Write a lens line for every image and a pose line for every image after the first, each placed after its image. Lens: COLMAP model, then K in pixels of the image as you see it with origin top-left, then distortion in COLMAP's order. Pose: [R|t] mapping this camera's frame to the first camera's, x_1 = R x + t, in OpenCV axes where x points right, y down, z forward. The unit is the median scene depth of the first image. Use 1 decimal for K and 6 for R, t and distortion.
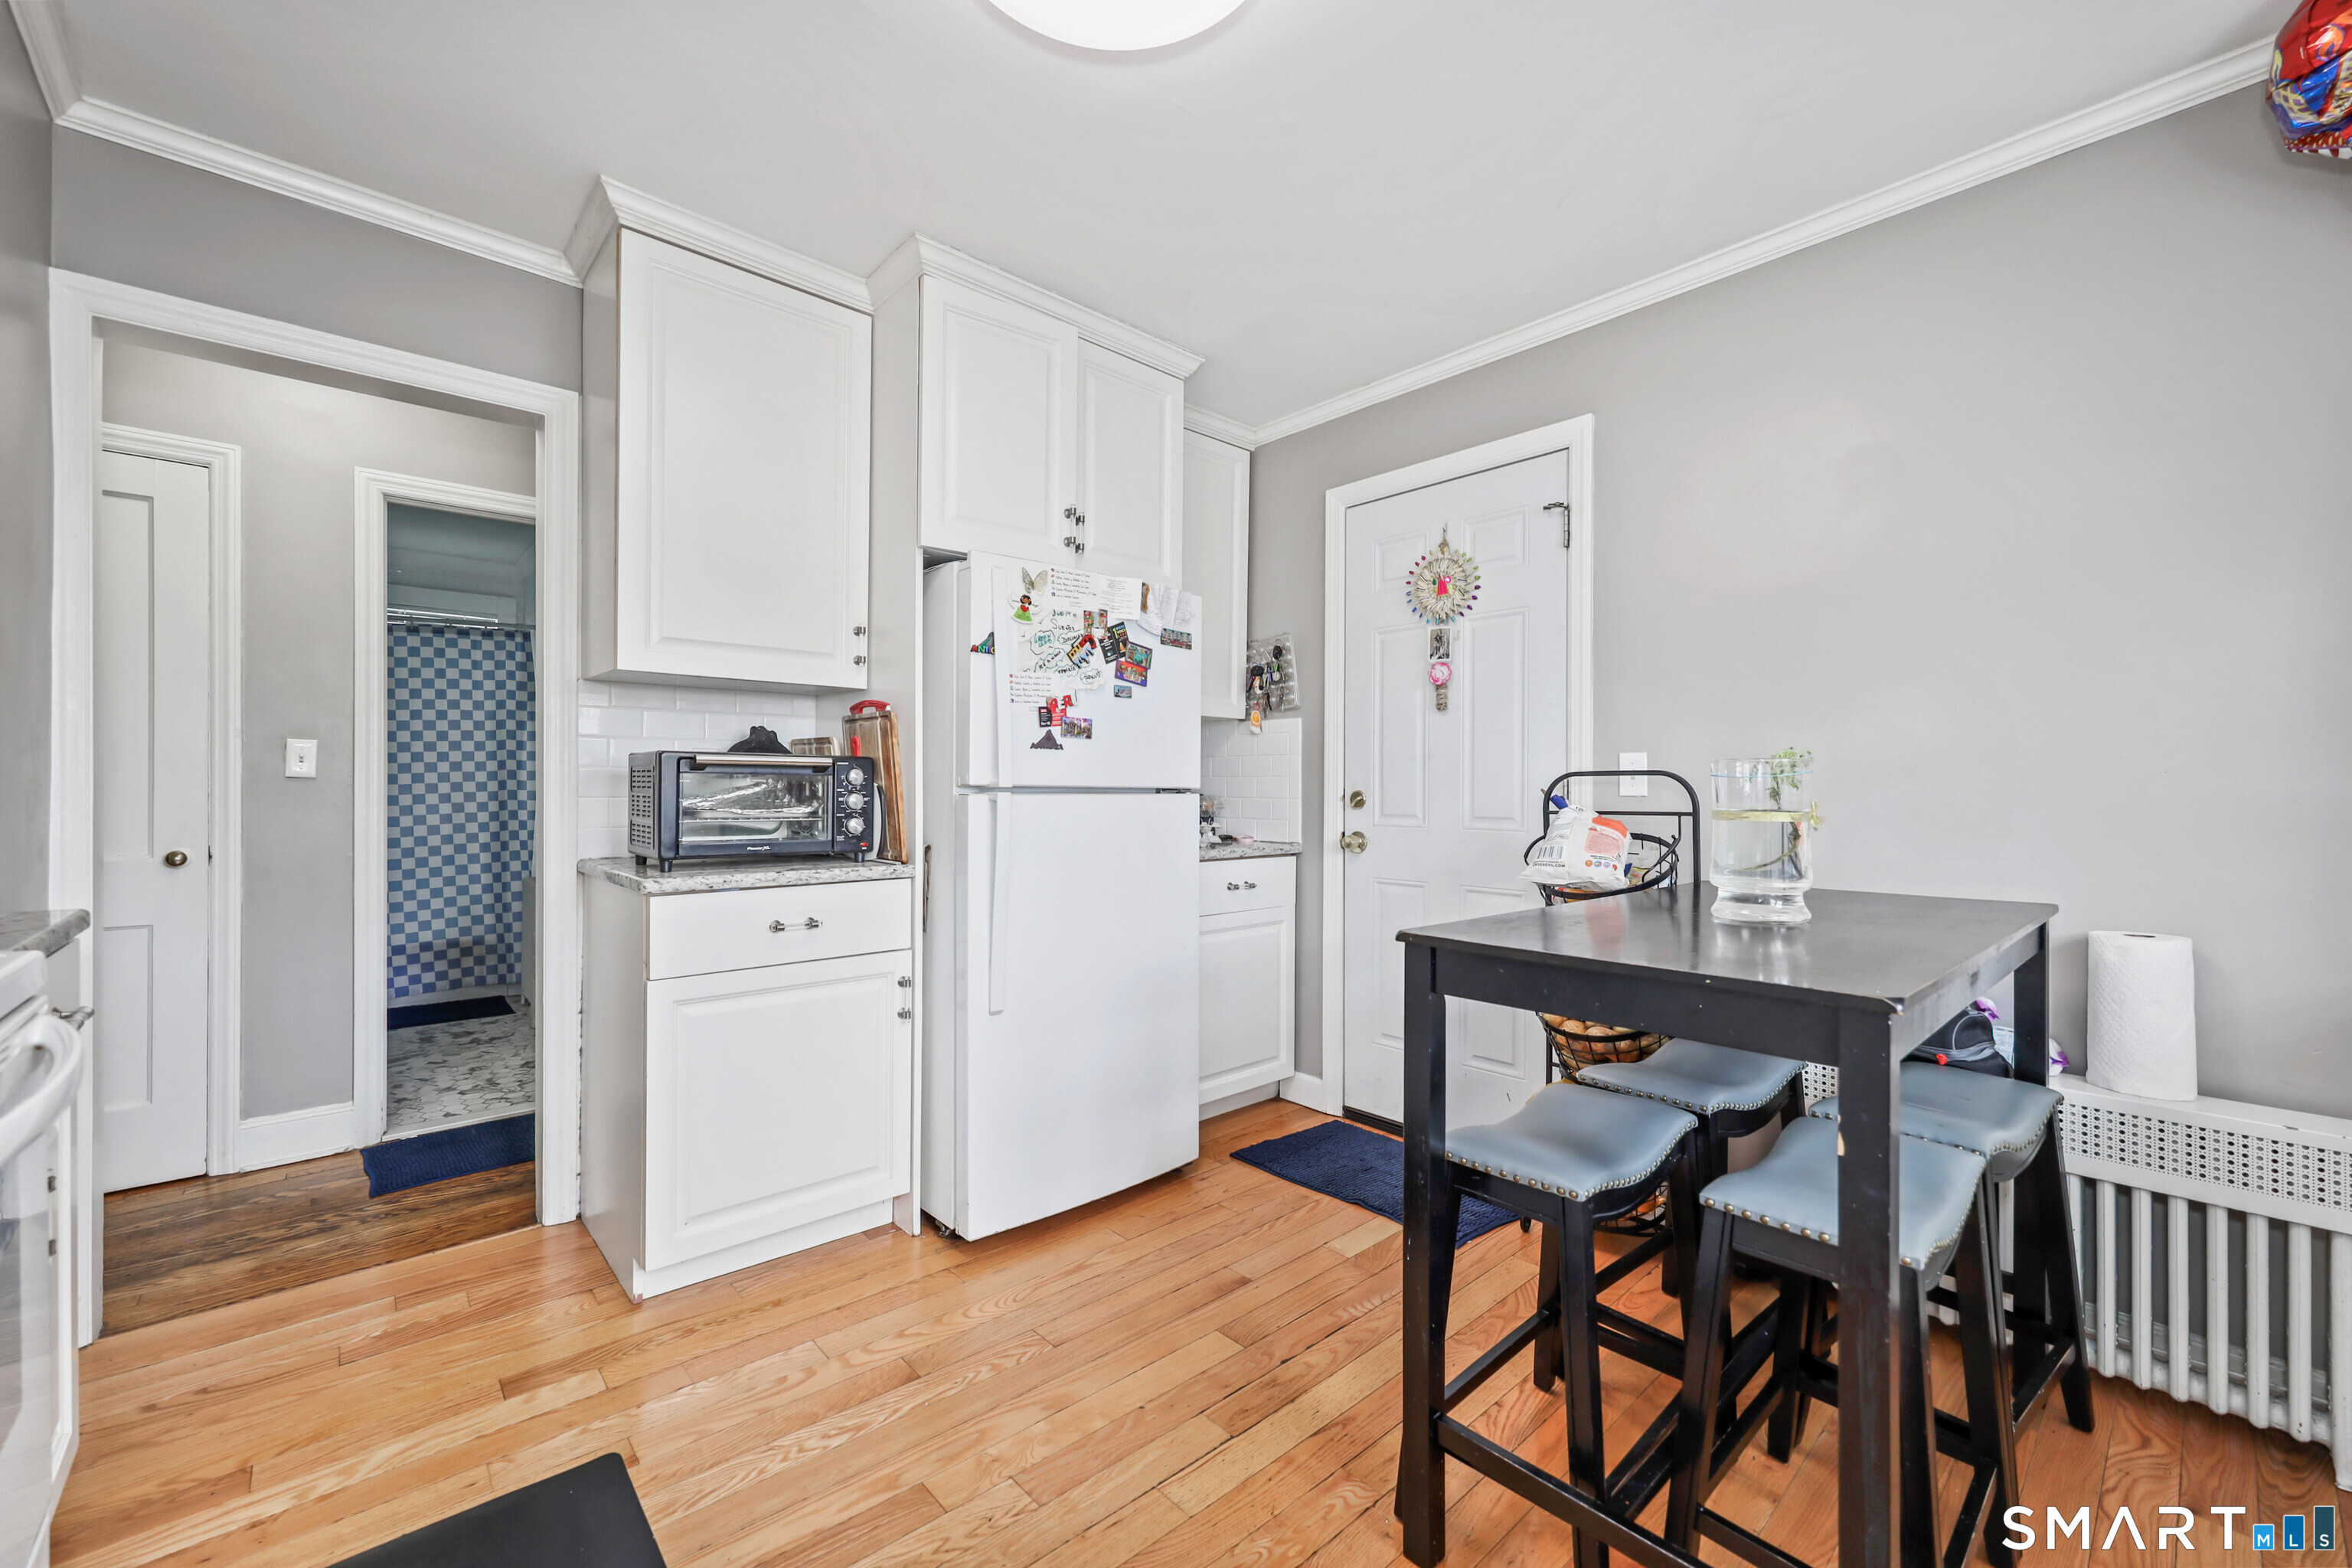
lens RADIAL K [[937.7, 0, 1169.8], [0, 937.7, 790.4], [0, 0, 1]] dist [-0.001172, 0.000113]
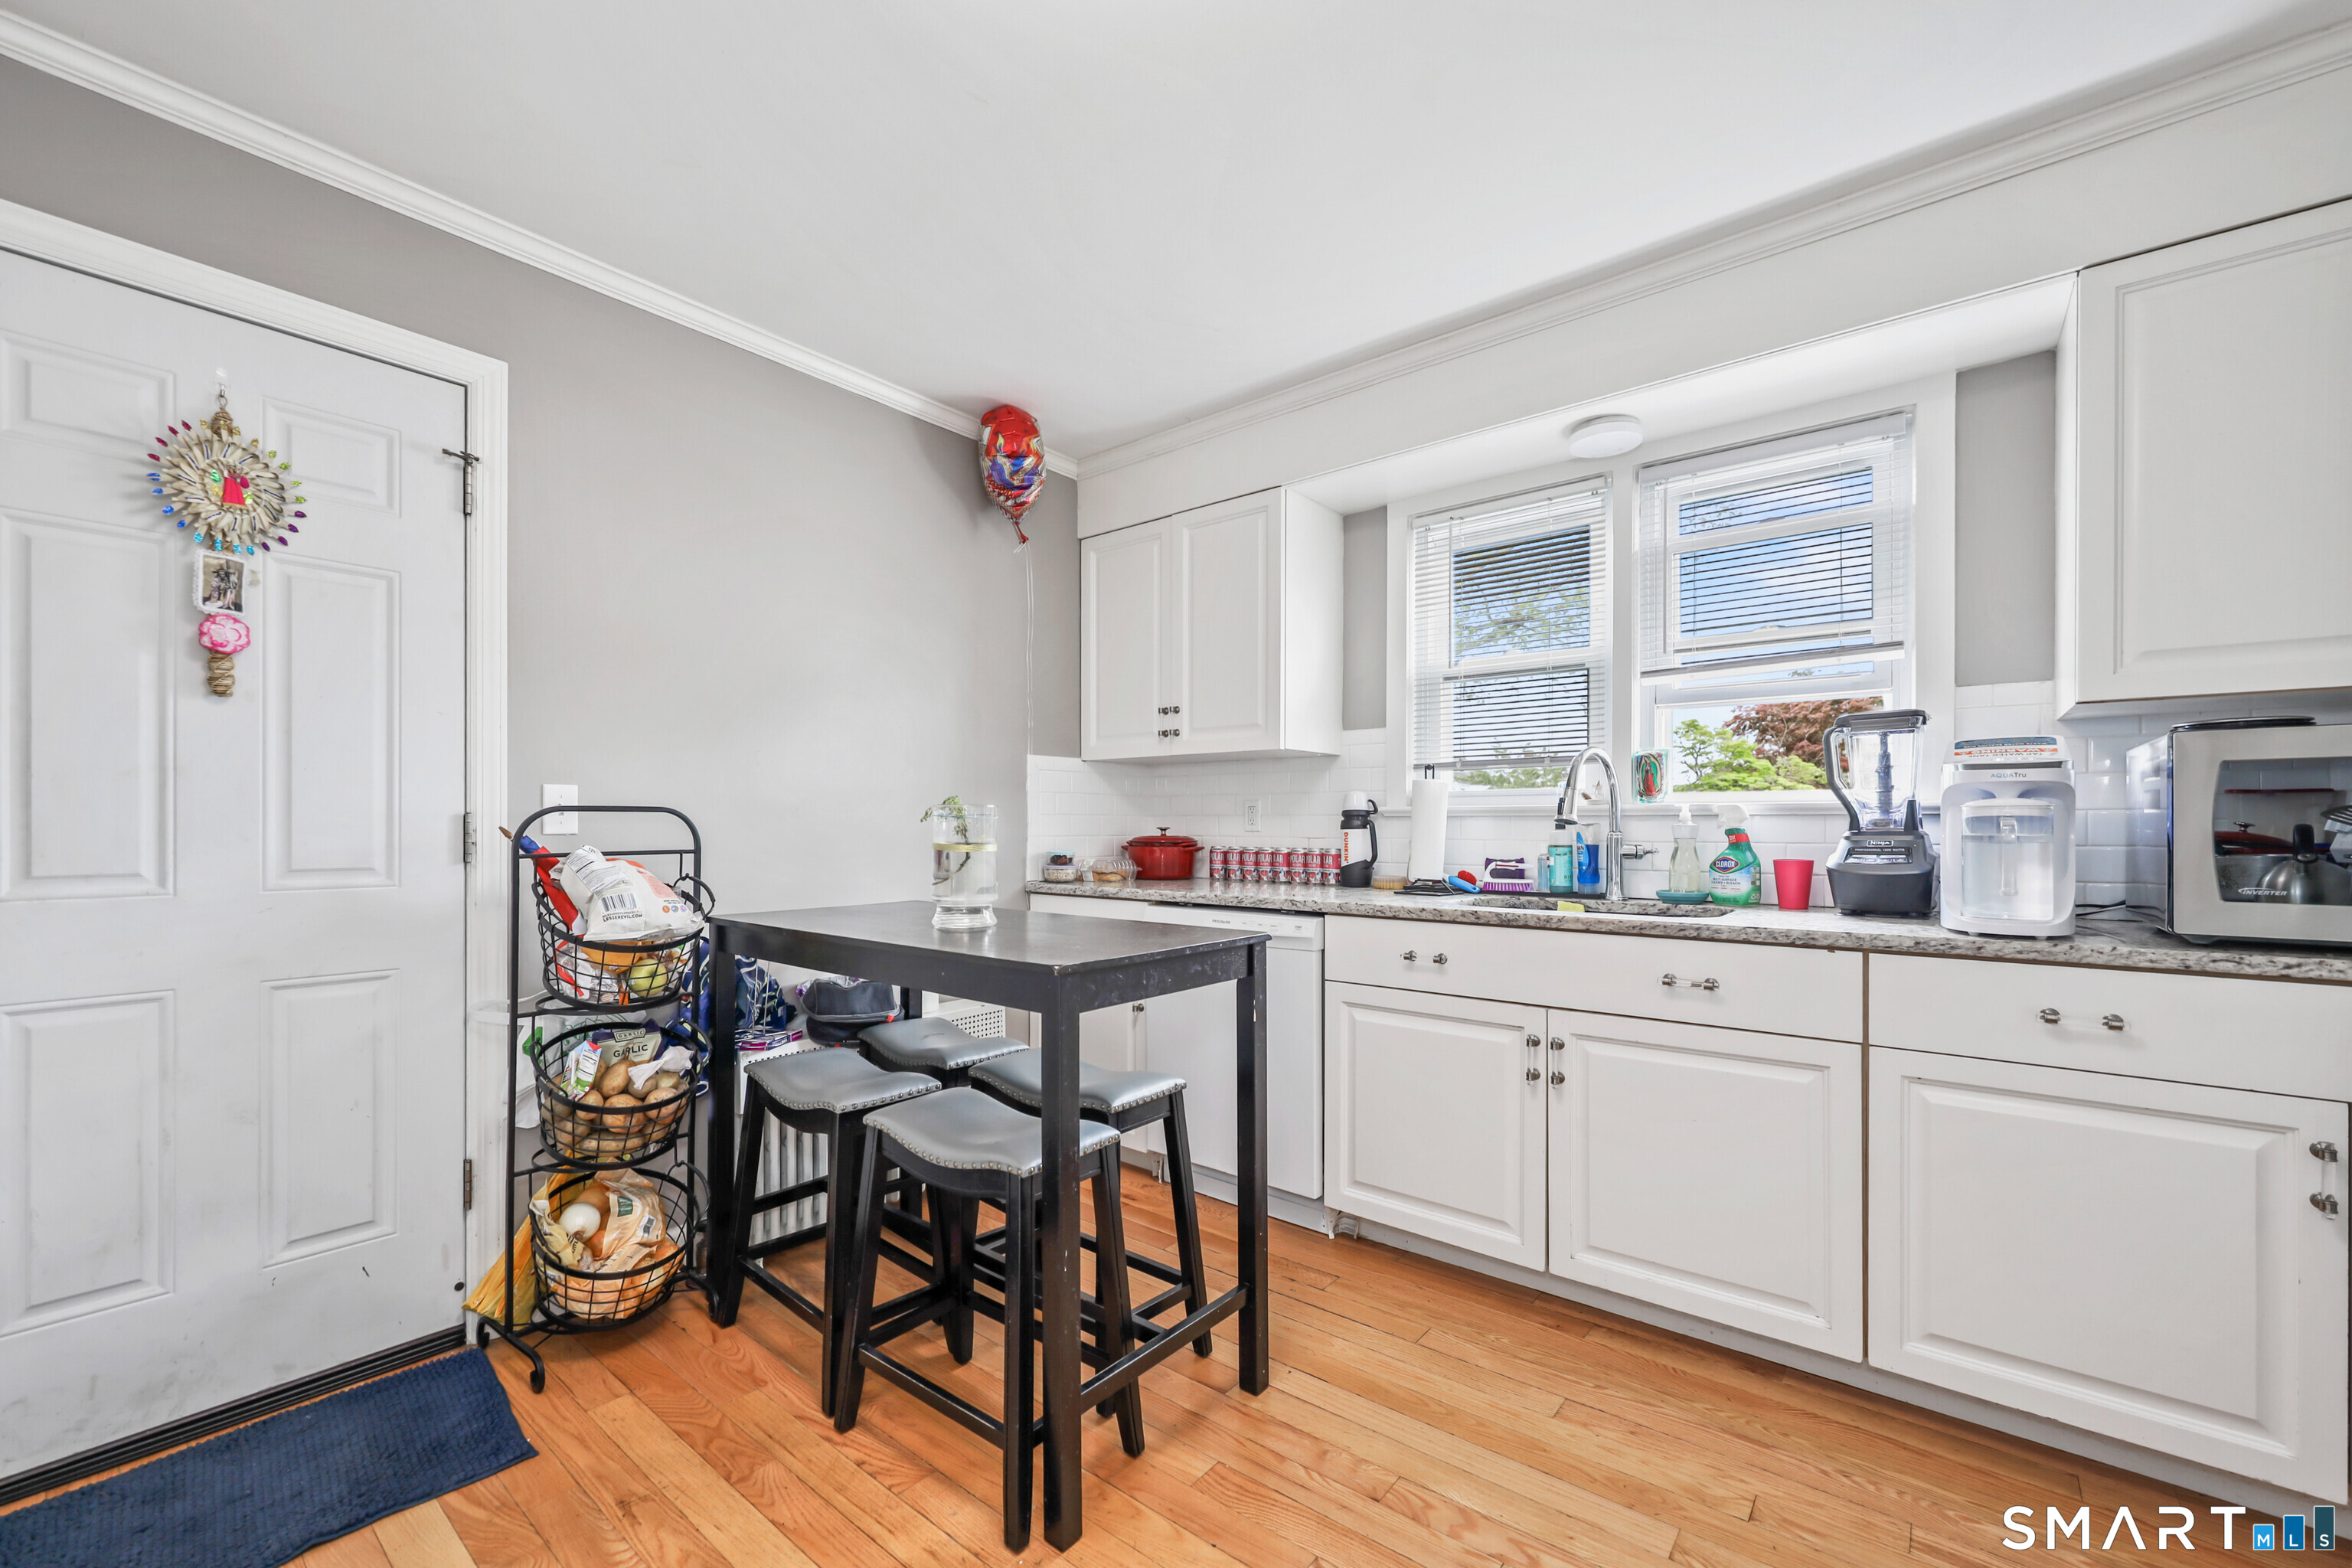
lens RADIAL K [[937.7, 0, 1177.9], [0, 937.7, 817.6], [0, 0, 1]] dist [-0.001172, 0.000113]
pose [[-0.150044, 0.002005, 0.988677, -0.398808], [-0.001874, 0.999996, -0.002312, -0.007408], [-0.988678, -0.002200, -0.150040, 0.495863]]
